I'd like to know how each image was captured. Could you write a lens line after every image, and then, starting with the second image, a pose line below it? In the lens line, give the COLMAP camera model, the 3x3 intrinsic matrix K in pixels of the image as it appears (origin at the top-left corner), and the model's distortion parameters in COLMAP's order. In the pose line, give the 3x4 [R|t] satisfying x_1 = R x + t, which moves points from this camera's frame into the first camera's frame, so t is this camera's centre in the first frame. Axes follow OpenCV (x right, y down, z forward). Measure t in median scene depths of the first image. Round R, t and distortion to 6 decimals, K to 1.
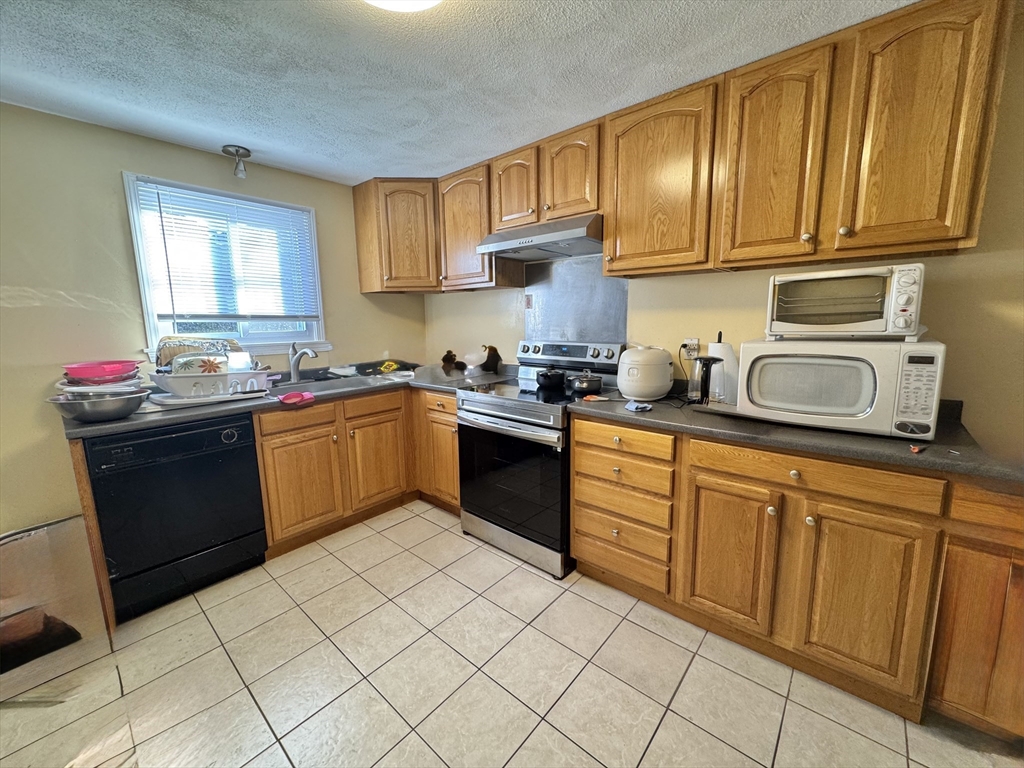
lens RADIAL K [[407.9, 0, 511.3], [0, 407.9, 382.7], [0, 0, 1]] dist [-0.003611, -0.000411]
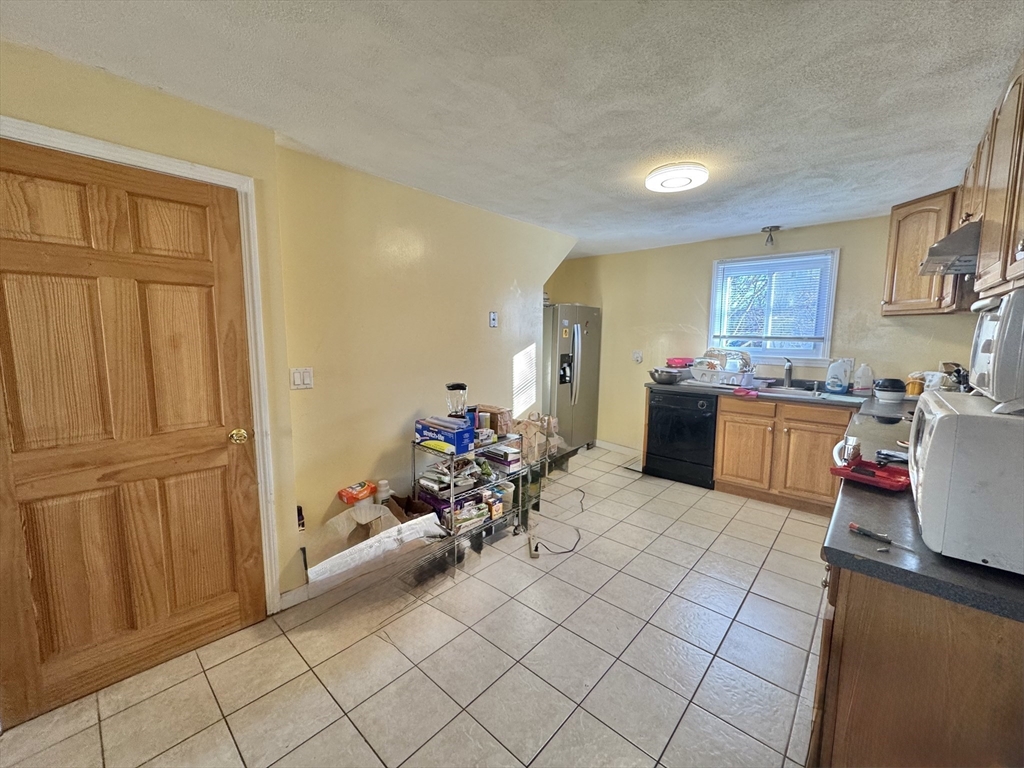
lens RADIAL K [[407.9, 0, 511.3], [0, 407.9, 382.7], [0, 0, 1]] dist [-0.003611, -0.000411]
pose [[-0.016501, 0.132944, -0.990986, 0.976485], [-0.160780, 0.977871, 0.133862, -0.061884], [0.986852, 0.161539, 0.005239, 0.142733]]
